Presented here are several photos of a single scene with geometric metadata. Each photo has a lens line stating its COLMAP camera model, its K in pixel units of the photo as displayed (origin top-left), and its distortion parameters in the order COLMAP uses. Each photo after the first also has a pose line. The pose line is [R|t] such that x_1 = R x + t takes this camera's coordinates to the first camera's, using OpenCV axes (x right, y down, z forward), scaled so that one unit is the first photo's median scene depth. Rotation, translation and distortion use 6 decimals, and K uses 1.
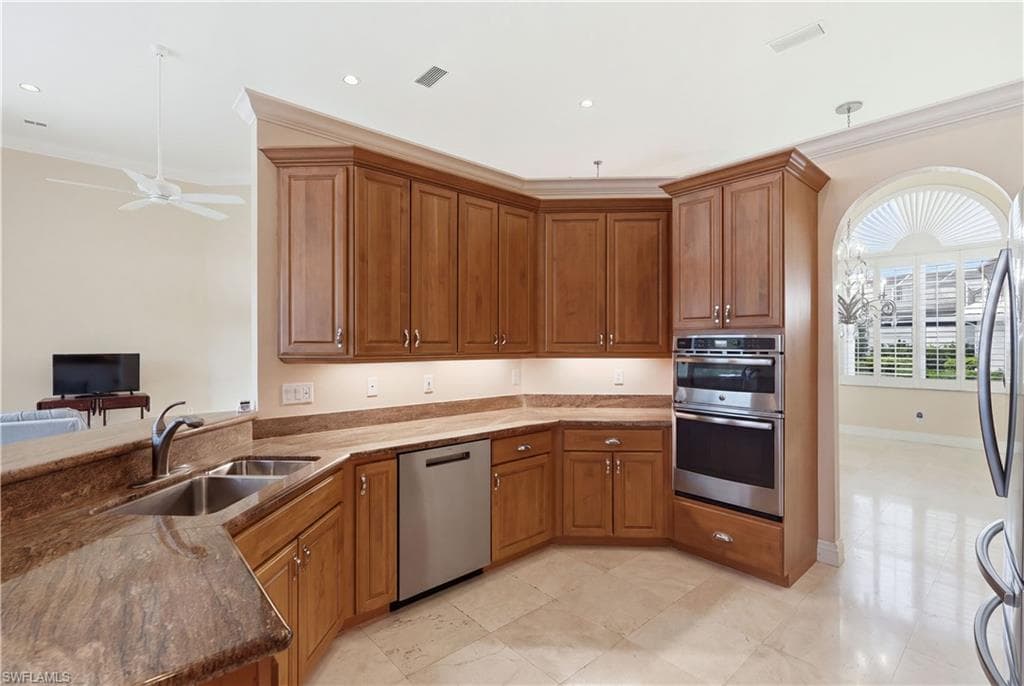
lens RADIAL K [[470.5, 0, 510.7], [0, 470.5, 344.3], [0, 0, 1]] dist [0.005510, 0.000296]
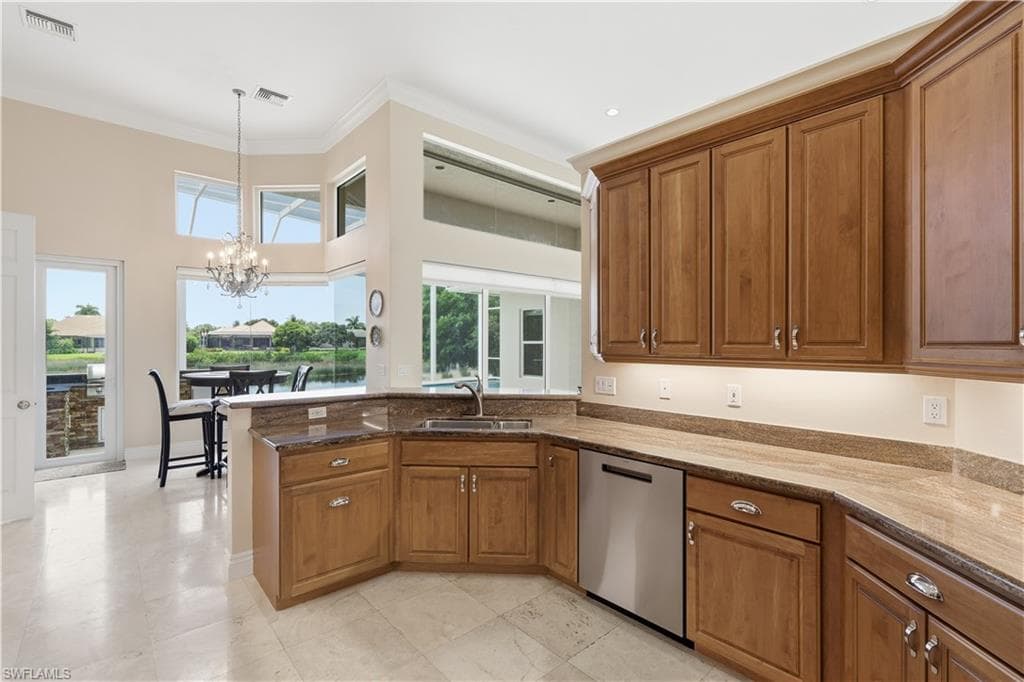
lens RADIAL K [[470.5, 0, 510.4], [0, 470.5, 341.7], [0, 0, 1]] dist [0.005510, 0.000296]
pose [[-0.002523, -0.004622, -0.999986, 0.696063], [-0.005671, 0.999973, -0.004608, 0.000099], [0.999981, 0.005659, -0.002549, 0.710731]]
